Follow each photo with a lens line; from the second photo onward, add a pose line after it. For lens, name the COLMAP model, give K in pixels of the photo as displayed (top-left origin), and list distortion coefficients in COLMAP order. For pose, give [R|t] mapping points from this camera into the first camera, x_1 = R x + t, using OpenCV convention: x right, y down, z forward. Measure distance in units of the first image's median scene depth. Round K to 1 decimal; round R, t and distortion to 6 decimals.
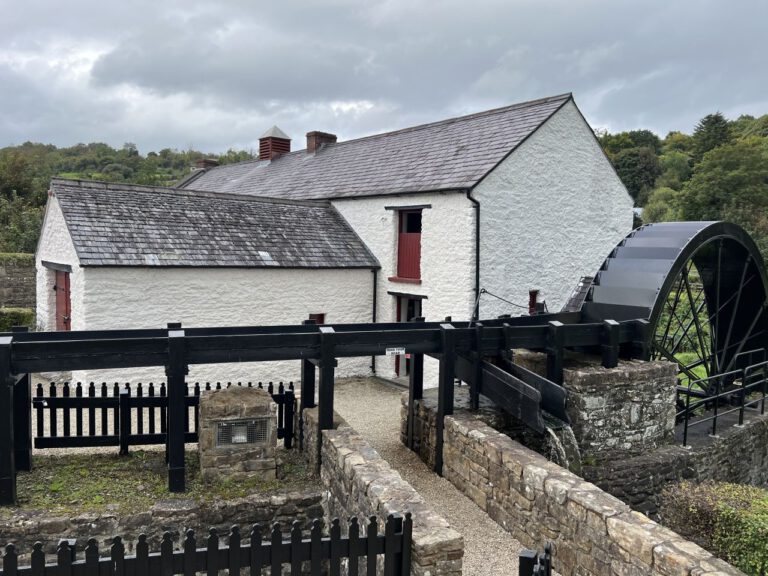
lens RADIAL K [[583.4, 0, 382.5], [0, 583.4, 291.2], [0, 0, 1]] dist [0.011510, 0.000263]
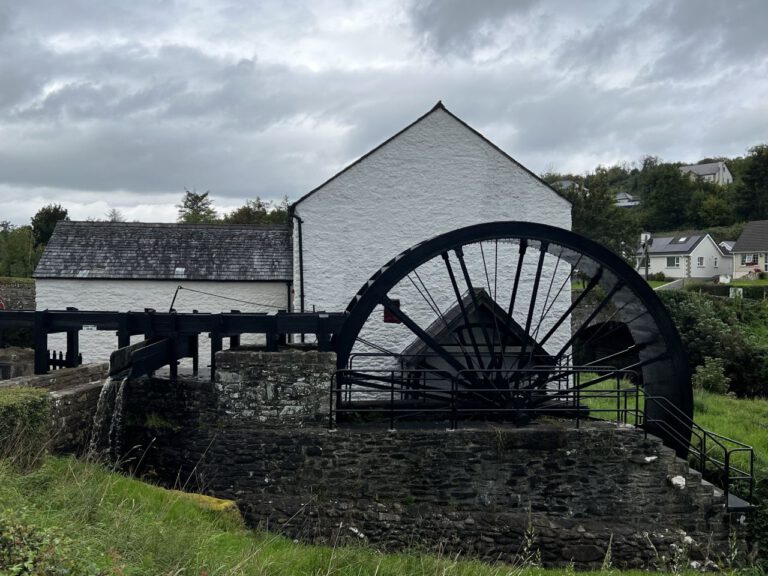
lens RADIAL K [[723.0, 0, 384.7], [0, 723.0, 289.9], [0, 0, 1]] dist [0.048854, 0.000000]
pose [[0.840344, -0.013097, -0.541896, 1.398515], [-0.025704, 0.997621, -0.063971, 0.094254], [0.541444, 0.067687, 0.838008, -0.094533]]
